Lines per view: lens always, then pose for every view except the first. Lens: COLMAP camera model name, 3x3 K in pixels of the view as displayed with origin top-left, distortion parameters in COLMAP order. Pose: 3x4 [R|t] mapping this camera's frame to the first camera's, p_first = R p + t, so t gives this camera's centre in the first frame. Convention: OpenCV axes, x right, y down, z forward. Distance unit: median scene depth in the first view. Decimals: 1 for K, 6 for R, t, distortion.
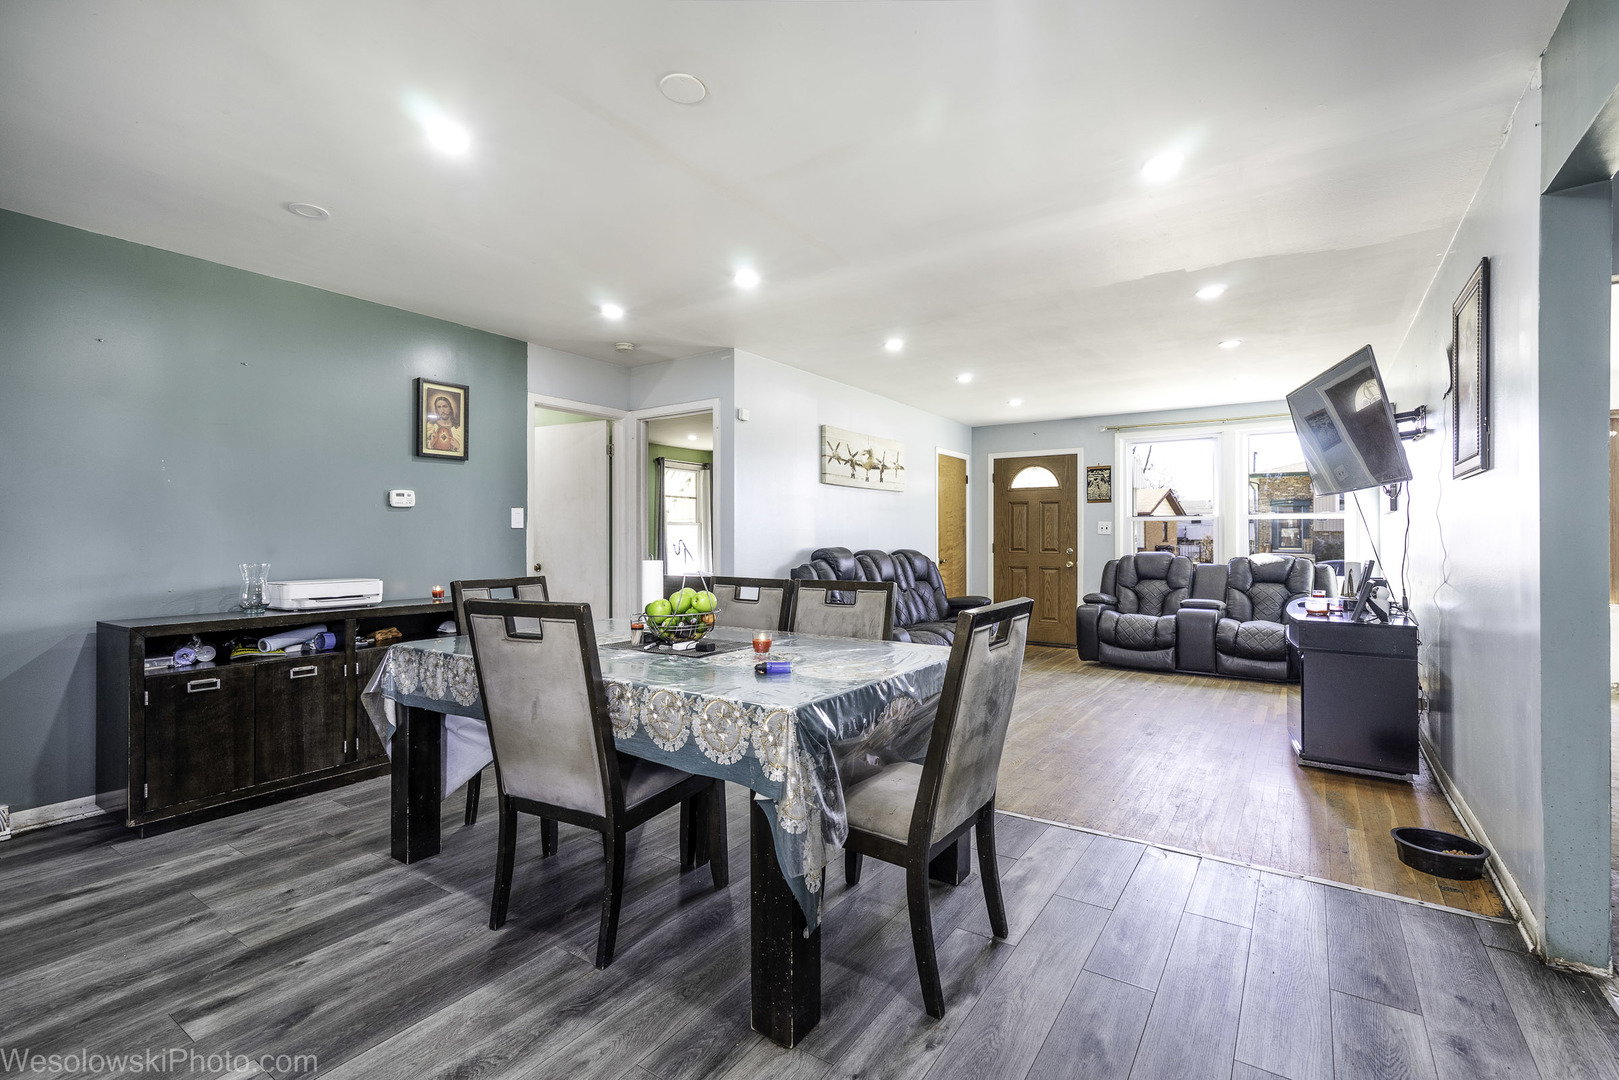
lens RADIAL K [[735.5, 0, 809.8], [0, 735.5, 535.4], [0, 0, 1]] dist [-0.002042, 0.008791]
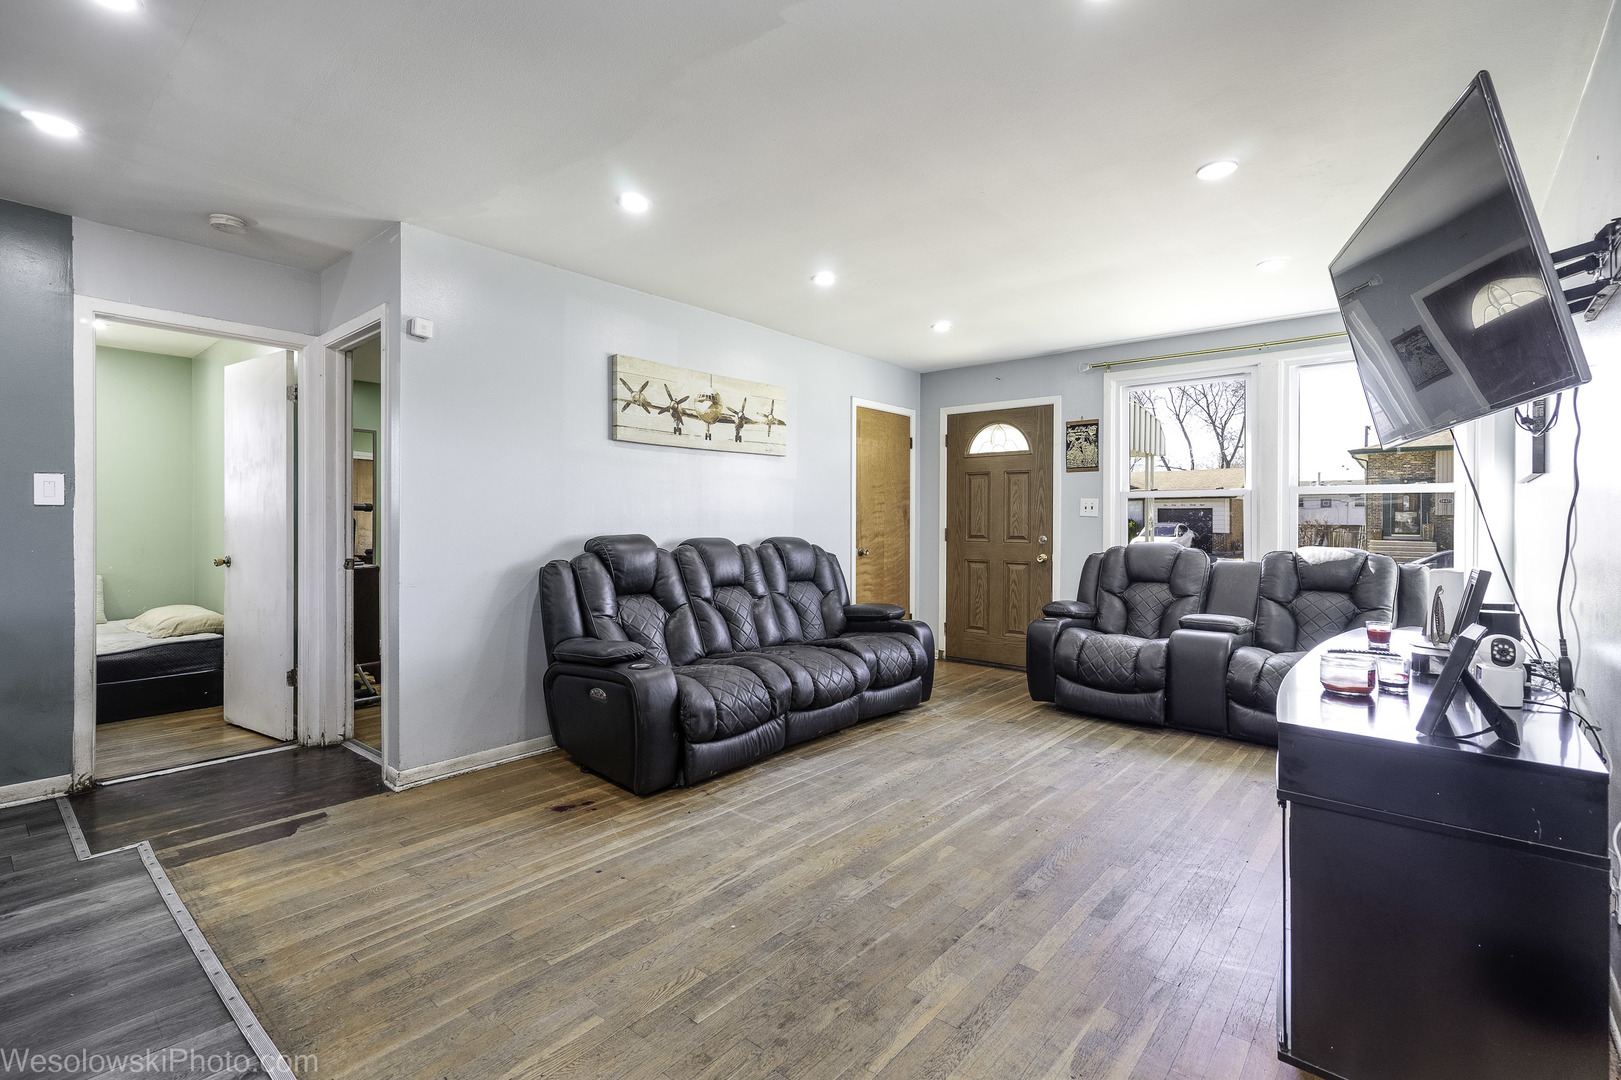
lens RADIAL K [[738.6, 0, 808.7], [0, 738.6, 524.4], [0, 0, 1]] dist [-0.012636, 0.014636]
pose [[0.994095, 0.002583, -0.108479, 0.241711], [-0.001678, 0.999963, 0.008429, 0.000637], [0.108497, -0.008197, 0.994063, 0.304941]]
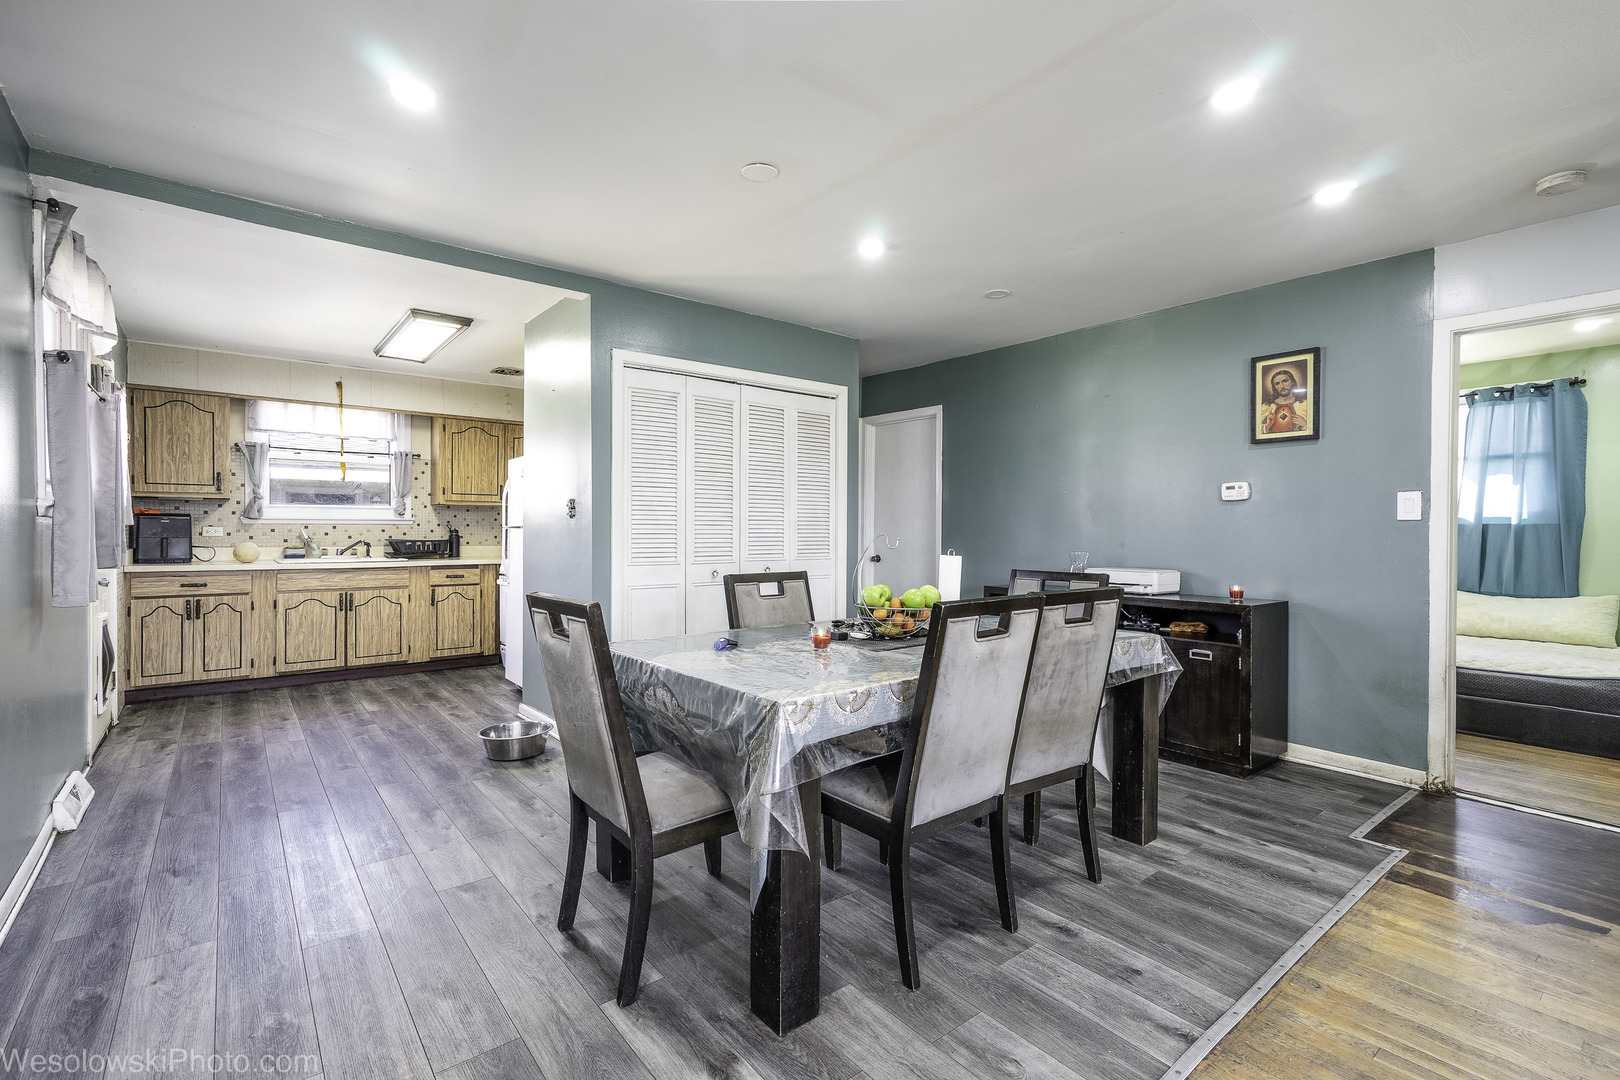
lens RADIAL K [[736.0, 0, 810.3], [0, 736.0, 535.4], [0, 0, 1]] dist [-0.002042, 0.008791]
pose [[-0.294624, 0.005319, -0.955598, 0.325662], [0.001887, 0.999986, 0.004985, 0.000743], [0.955611, -0.000334, -0.294630, 0.471644]]
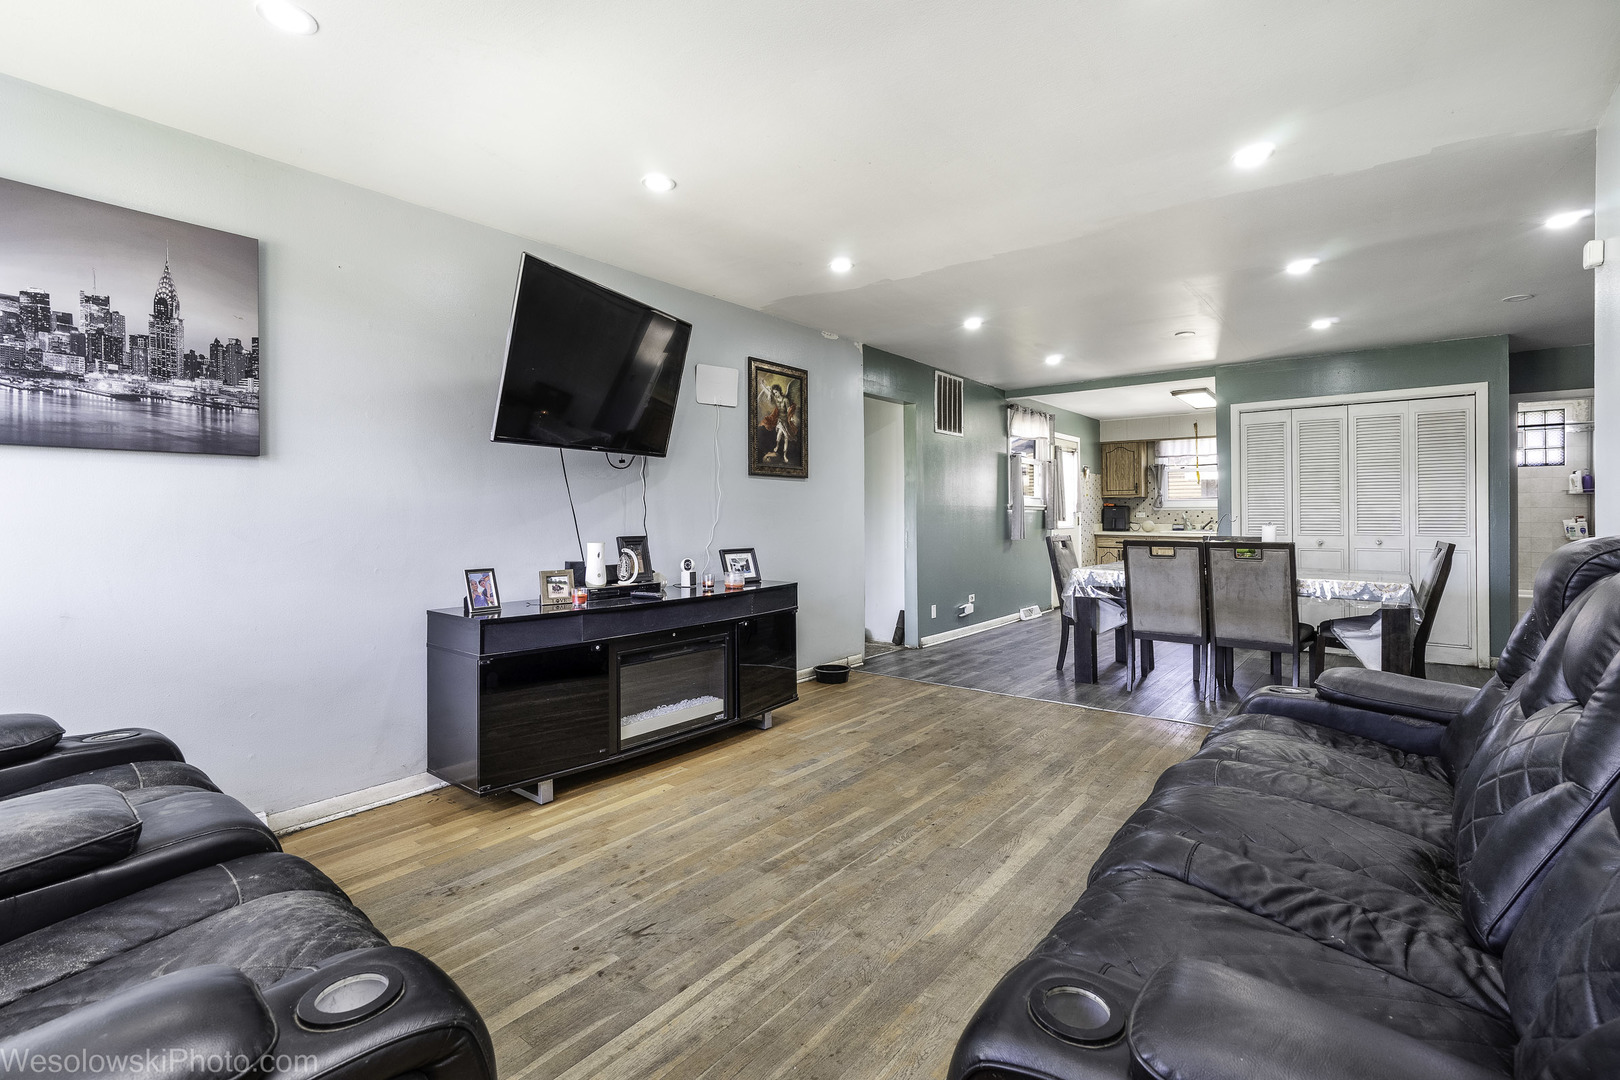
lens RADIAL K [[738.2, 0, 808.2], [0, 738.2, 524.5], [0, 0, 1]] dist [-0.012636, 0.014636]
pose [[-0.996971, 0.001273, 0.077765, 0.300218], [0.001818, 0.999974, 0.006940, 0.007338], [-0.077755, 0.007060, -0.996948, 1.166778]]
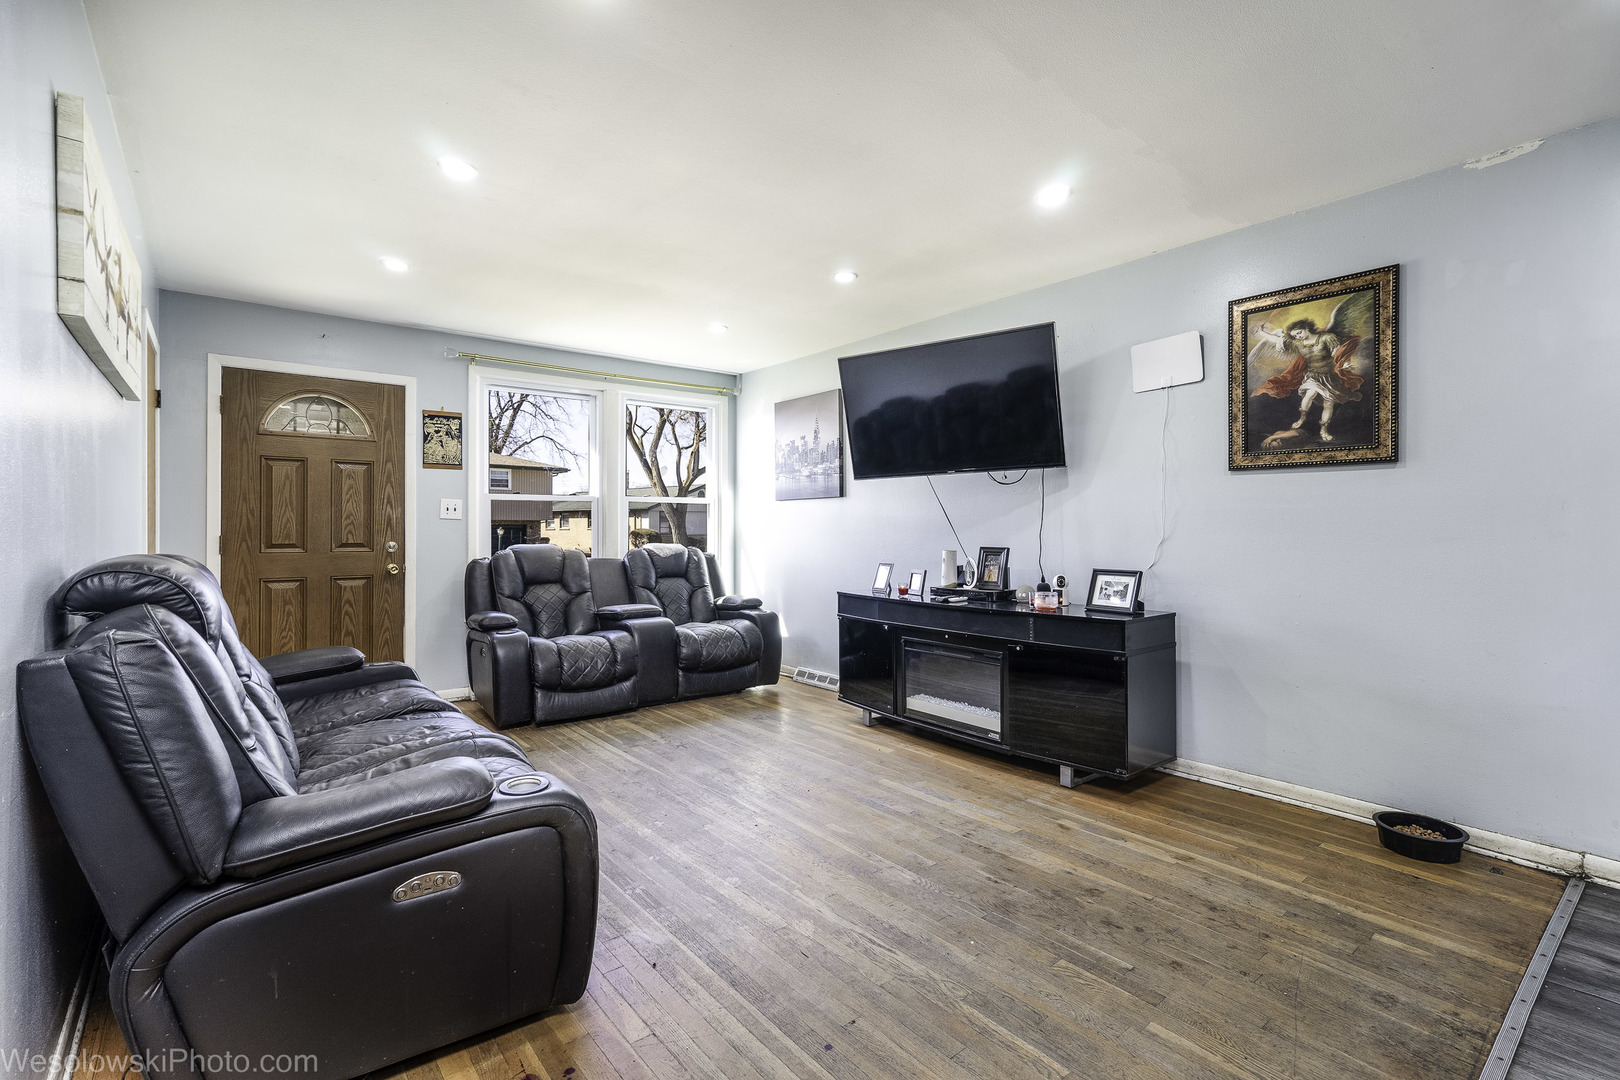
lens RADIAL K [[738.2, 0, 808.2], [0, 738.2, 524.5], [0, 0, 1]] dist [-0.012636, 0.014636]
pose [[0.291506, -0.000718, 0.956569, -0.142972], [-0.003634, 0.999992, 0.001858, 0.001042], [-0.956562, -0.004018, 0.291501, 0.594808]]
